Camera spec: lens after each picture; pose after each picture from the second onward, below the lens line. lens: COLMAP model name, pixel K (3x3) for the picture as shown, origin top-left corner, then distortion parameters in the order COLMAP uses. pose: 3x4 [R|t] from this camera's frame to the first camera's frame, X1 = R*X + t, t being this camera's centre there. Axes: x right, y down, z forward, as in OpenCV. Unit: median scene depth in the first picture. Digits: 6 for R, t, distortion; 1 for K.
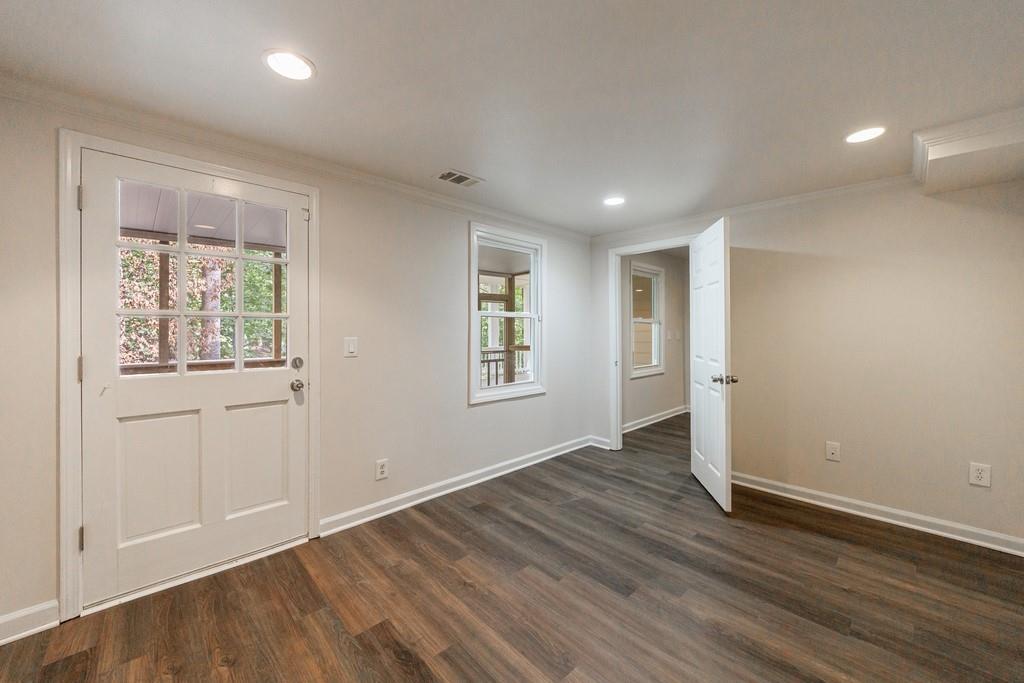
lens RADIAL K [[382.7, 0, 485.0], [0, 382.7, 329.7], [0, 0, 1]] dist [0.001029, 0.000125]
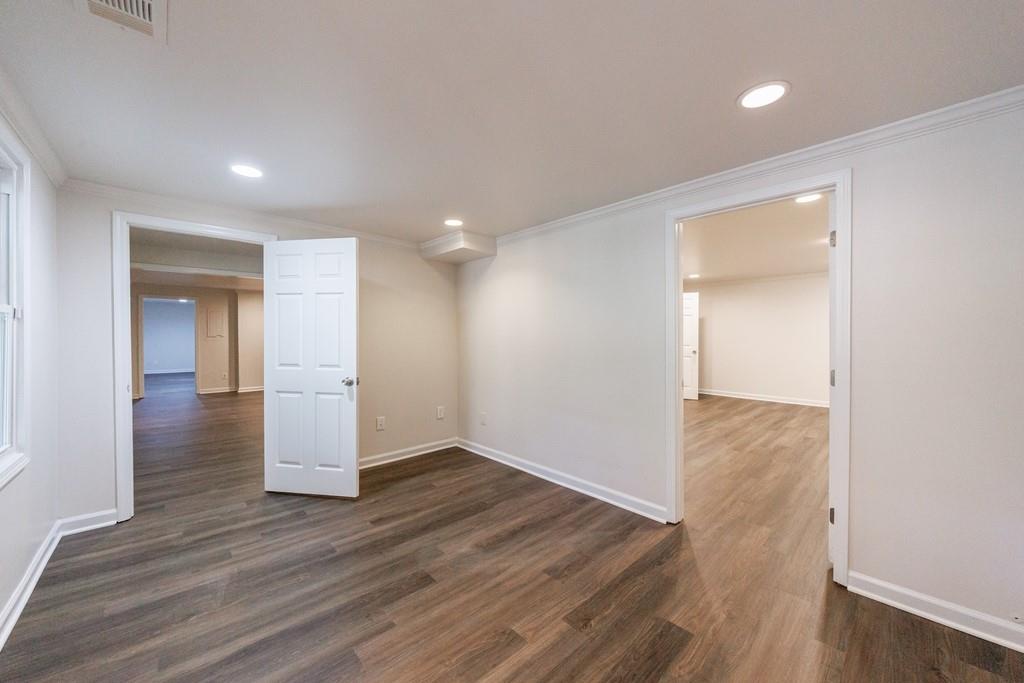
lens RADIAL K [[382.7, 0, 510.9], [0, 382.7, 335.5], [0, 0, 1]] dist [0.001029, 0.000125]
pose [[0.000516, -0.002595, 0.999997, -0.530998], [-0.003122, 0.999992, 0.002596, -0.009615], [-0.999995, -0.003123, 0.000508, 0.570470]]
